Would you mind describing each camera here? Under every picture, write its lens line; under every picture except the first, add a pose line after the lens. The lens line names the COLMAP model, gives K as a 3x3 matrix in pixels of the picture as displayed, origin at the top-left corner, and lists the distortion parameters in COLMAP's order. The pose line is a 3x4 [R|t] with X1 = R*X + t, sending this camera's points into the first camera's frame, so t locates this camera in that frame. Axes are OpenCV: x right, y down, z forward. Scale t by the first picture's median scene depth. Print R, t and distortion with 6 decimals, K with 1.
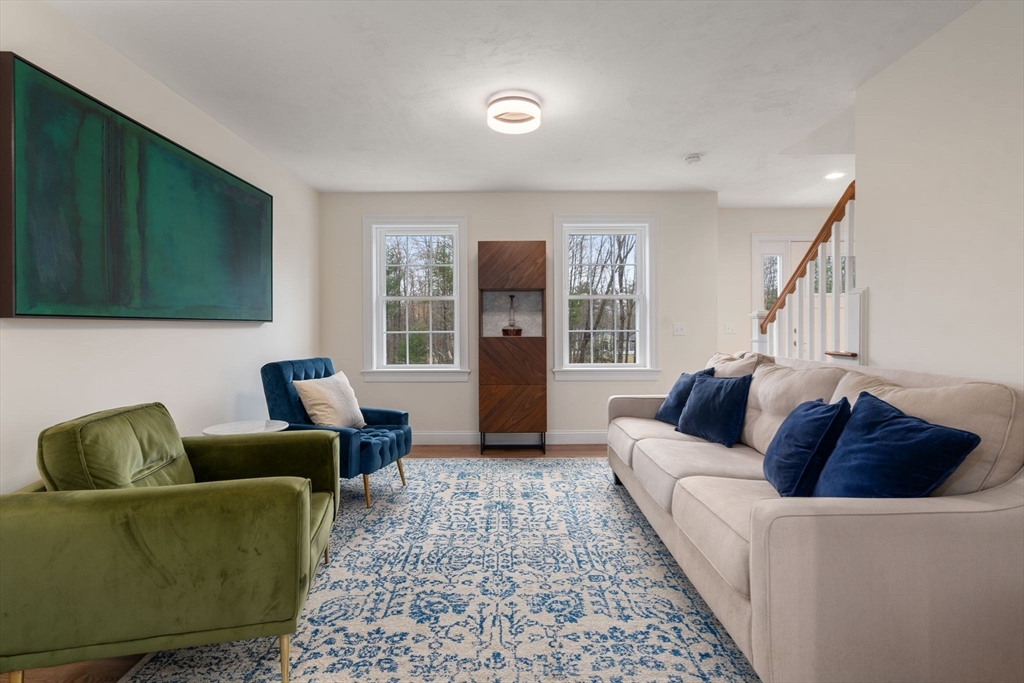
lens RADIAL K [[473.4, 0, 508.3], [0, 473.4, 333.0], [0, 0, 1]] dist [-0.001311, 0.000883]
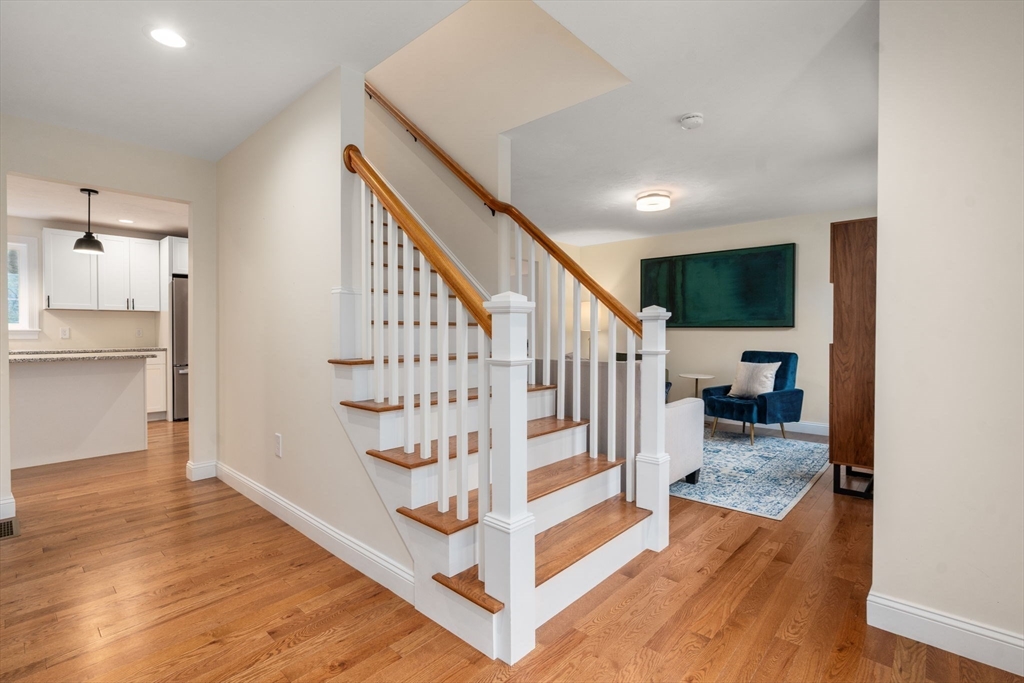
lens RADIAL K [[473.4, 0, 508.8], [0, 473.4, 341.4], [0, 0, 1]] dist [-0.001311, 0.000883]
pose [[-0.663799, 0.019880, -0.747647, 1.914713], [-0.010176, 0.999314, 0.035606, -0.034222], [0.747842, 0.031243, -0.663142, 2.062136]]
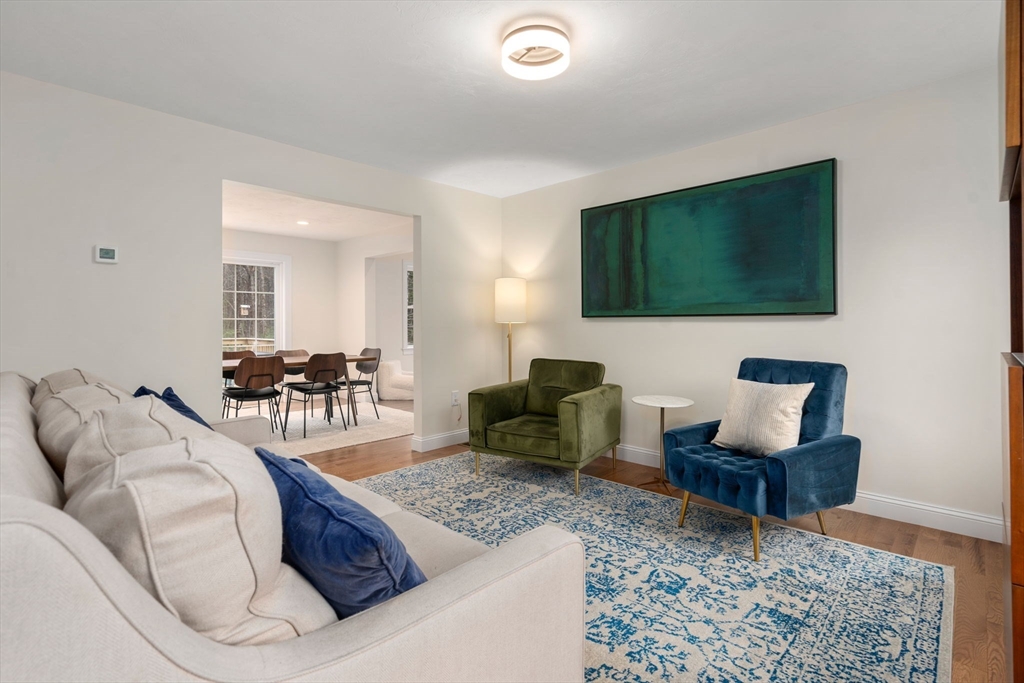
lens RADIAL K [[473.4, 0, 511.4], [0, 473.4, 327.1], [0, 0, 1]] dist [-0.001311, 0.000883]
pose [[-0.687161, 0.017485, -0.726295, 0.733626], [0.000196, 0.999715, 0.023883, -0.031494], [0.726505, 0.016269, -0.686969, 1.799537]]
